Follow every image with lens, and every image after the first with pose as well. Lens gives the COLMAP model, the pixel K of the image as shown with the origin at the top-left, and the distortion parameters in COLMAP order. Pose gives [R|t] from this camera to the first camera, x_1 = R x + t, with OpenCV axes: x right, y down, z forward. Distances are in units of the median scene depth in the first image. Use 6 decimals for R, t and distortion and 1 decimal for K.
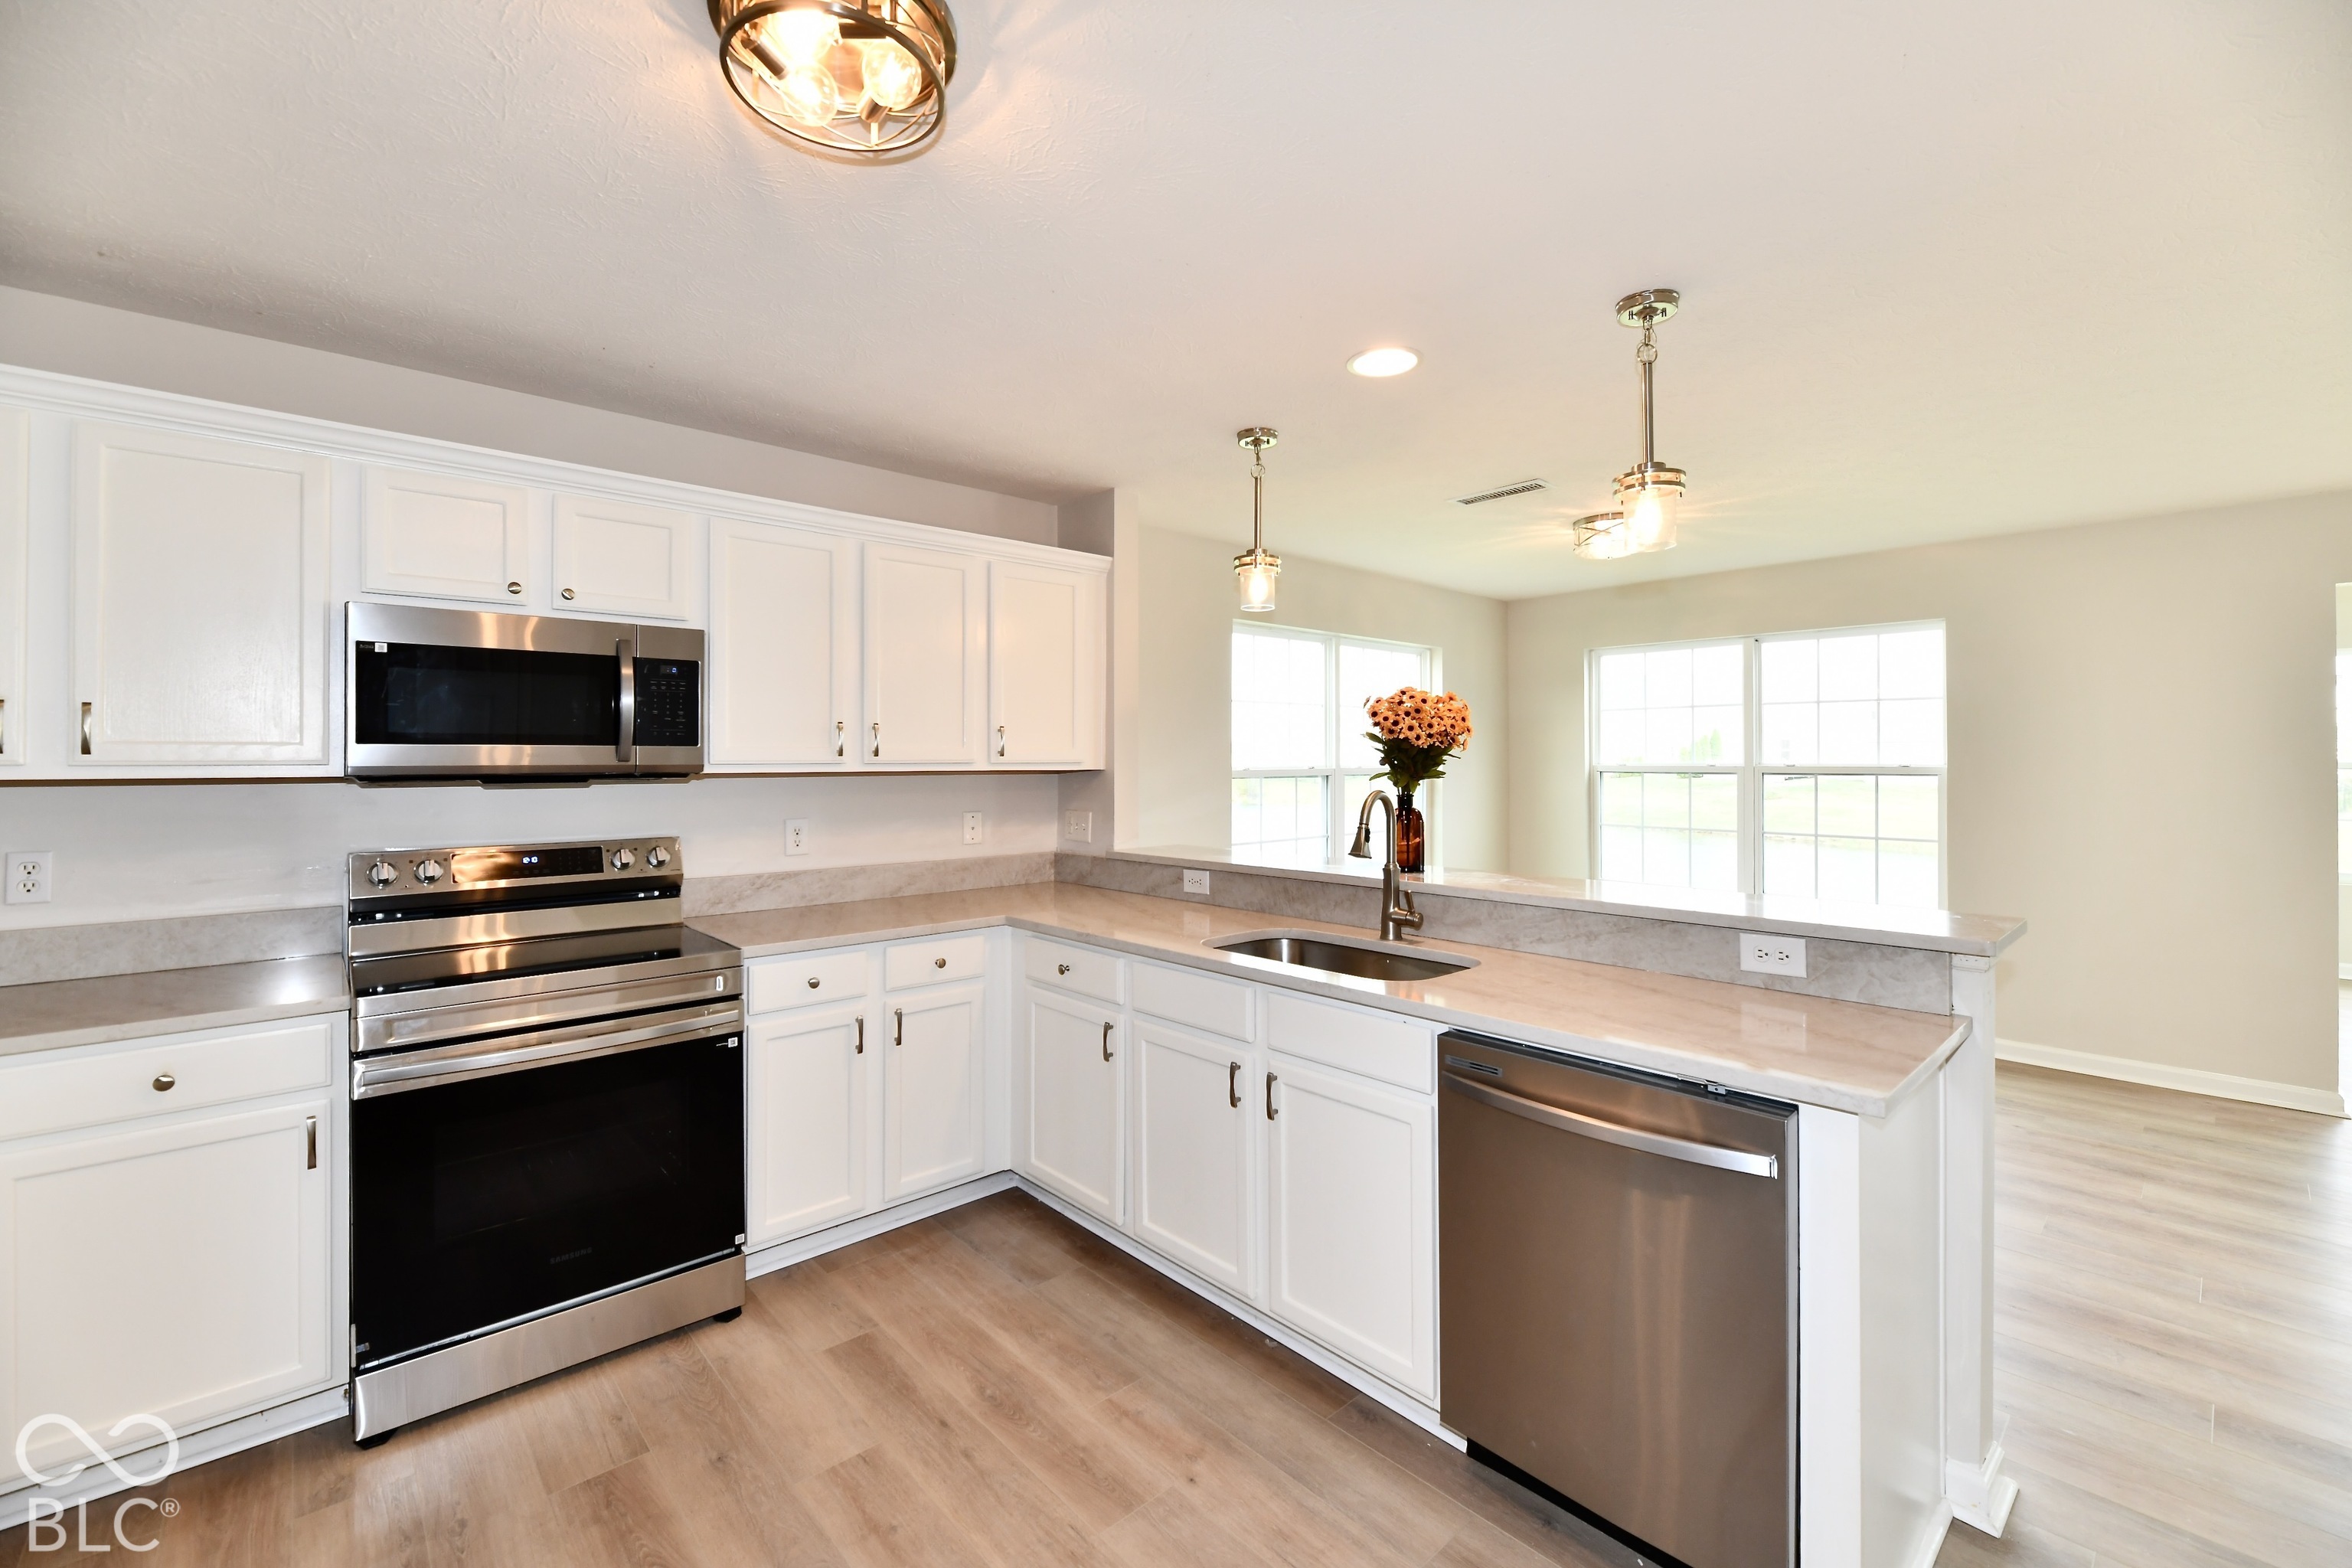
lens RADIAL K [[956.5, 0, 1182.6], [0, 956.5, 768.8], [0, 0, 1]] dist [-0.010678, -0.000386]
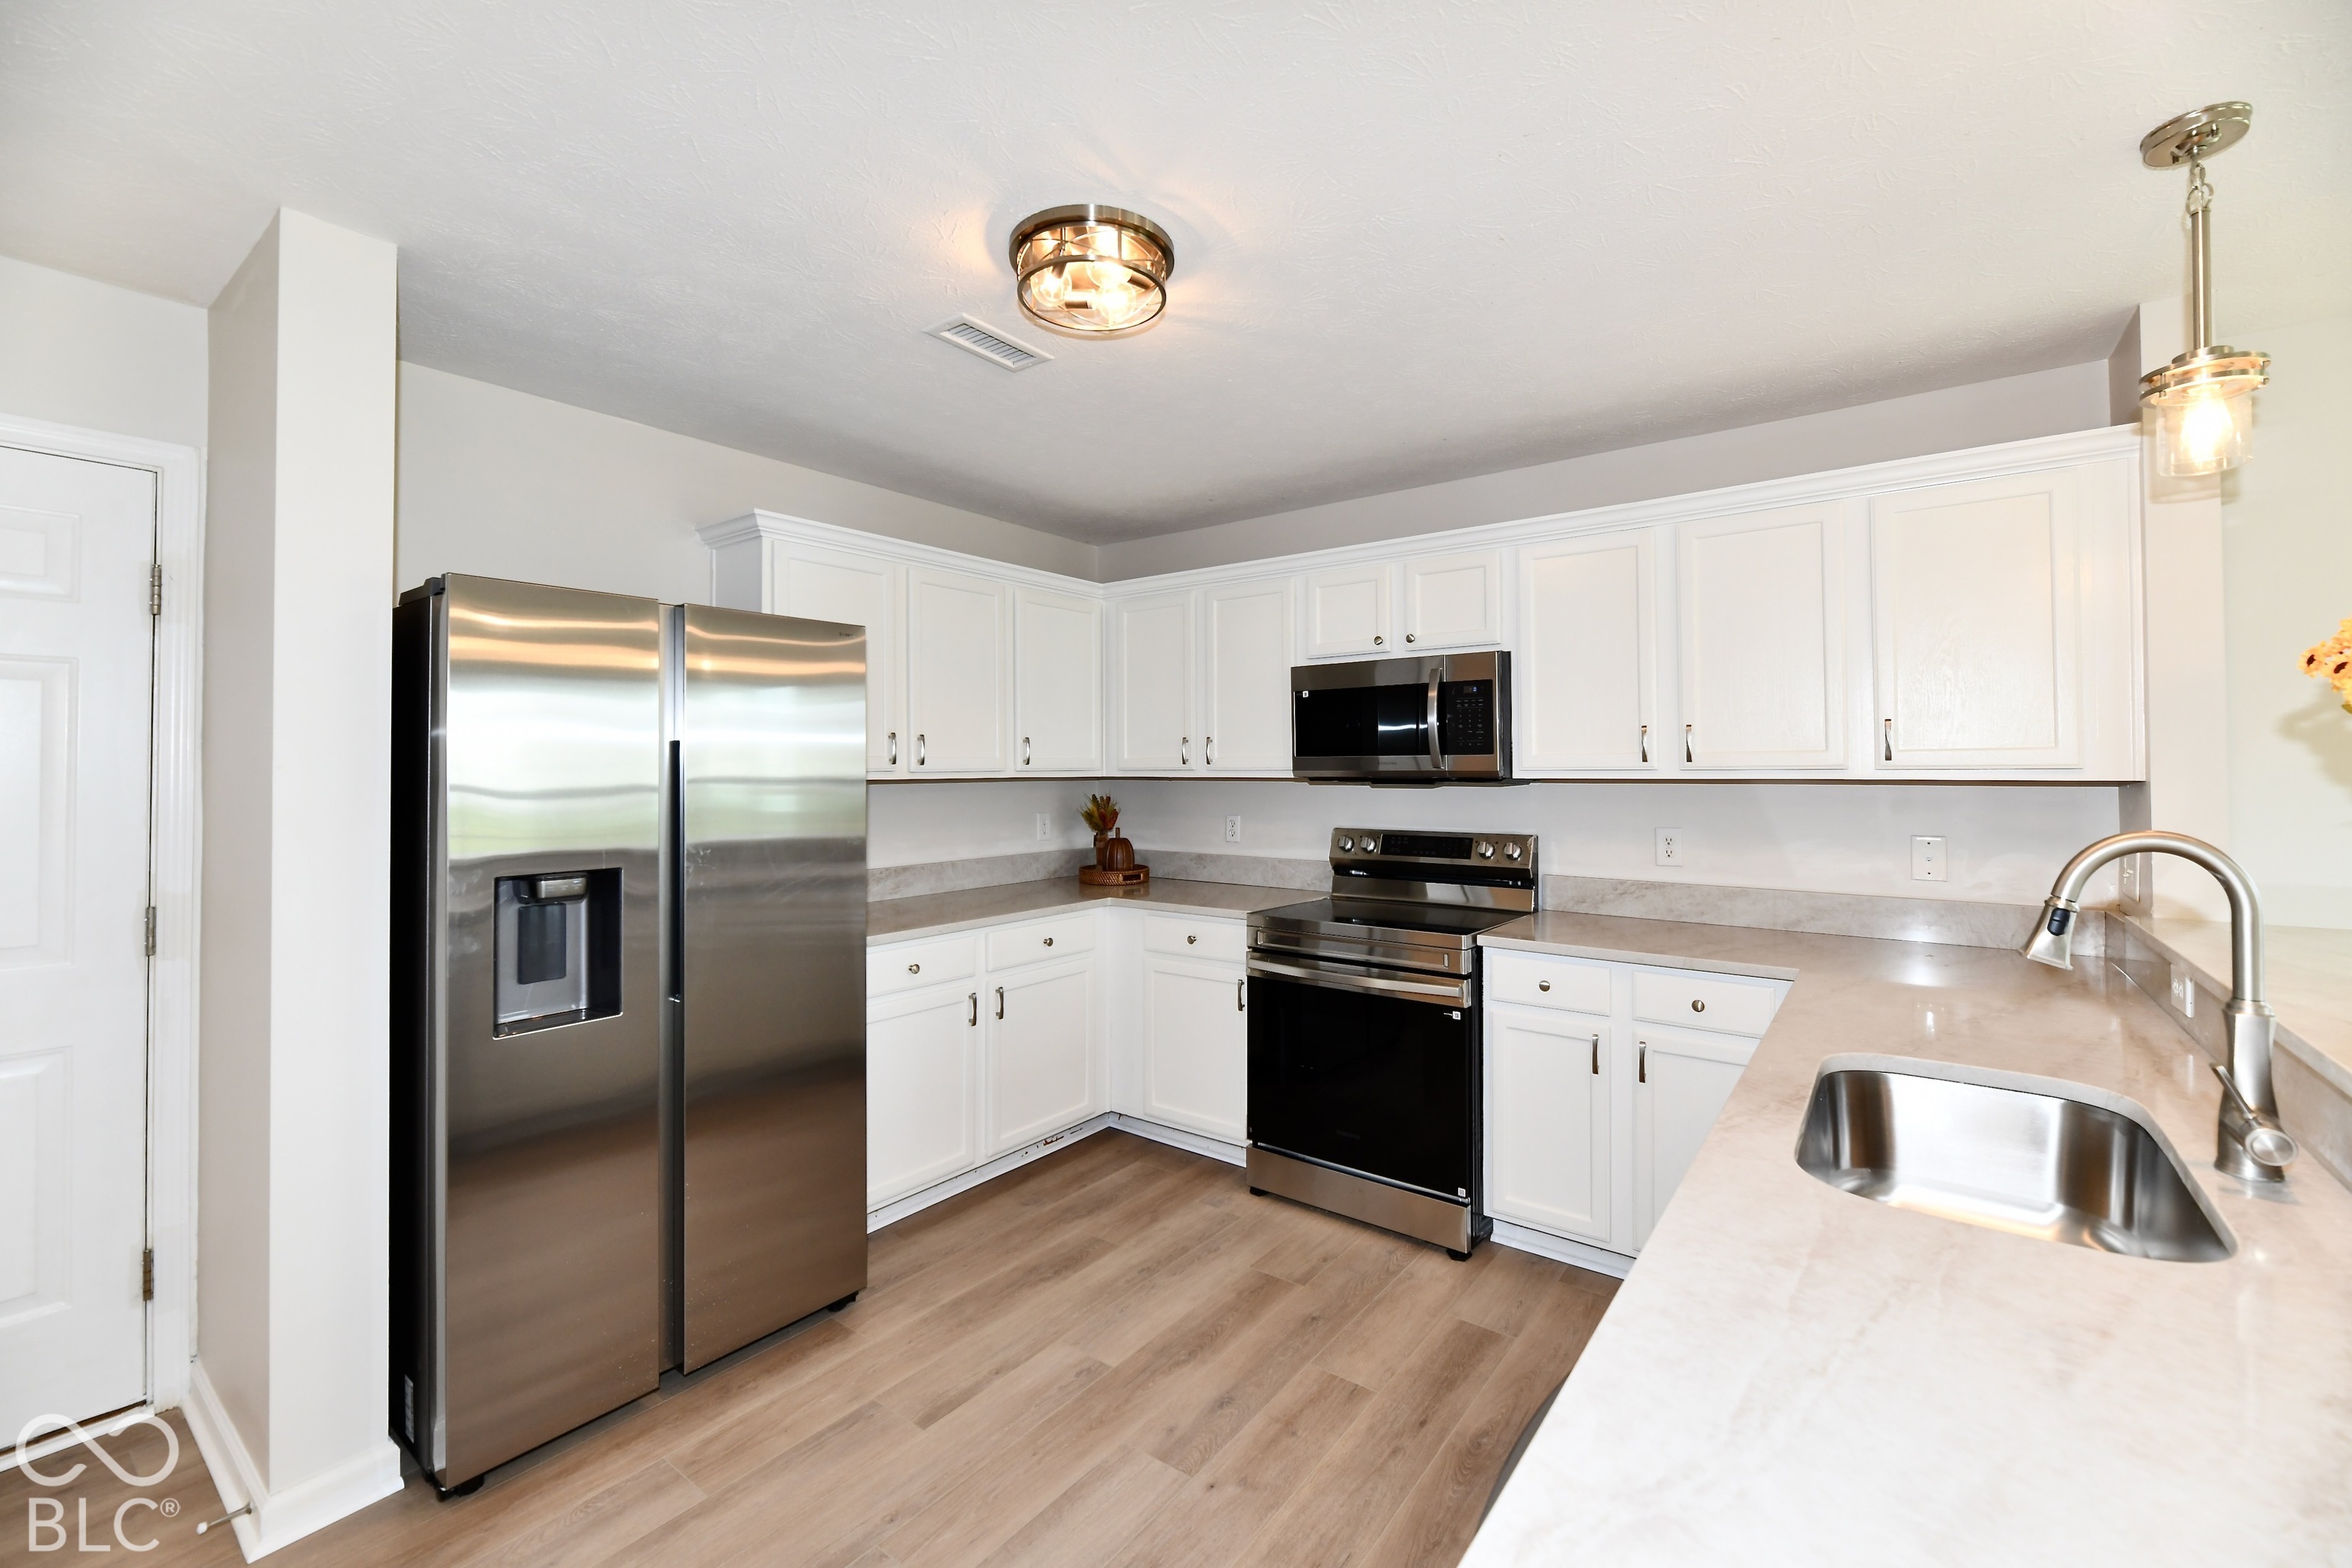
lens RADIAL K [[956.5, 0, 1195.8], [0, 956.5, 769.9], [0, 0, 1]] dist [-0.010678, -0.000386]
pose [[0.192691, 0.001209, -0.981259, 0.577076], [-0.004959, 0.999988, 0.000258, -0.004061], [0.981247, 0.004817, 0.192694, 0.470059]]
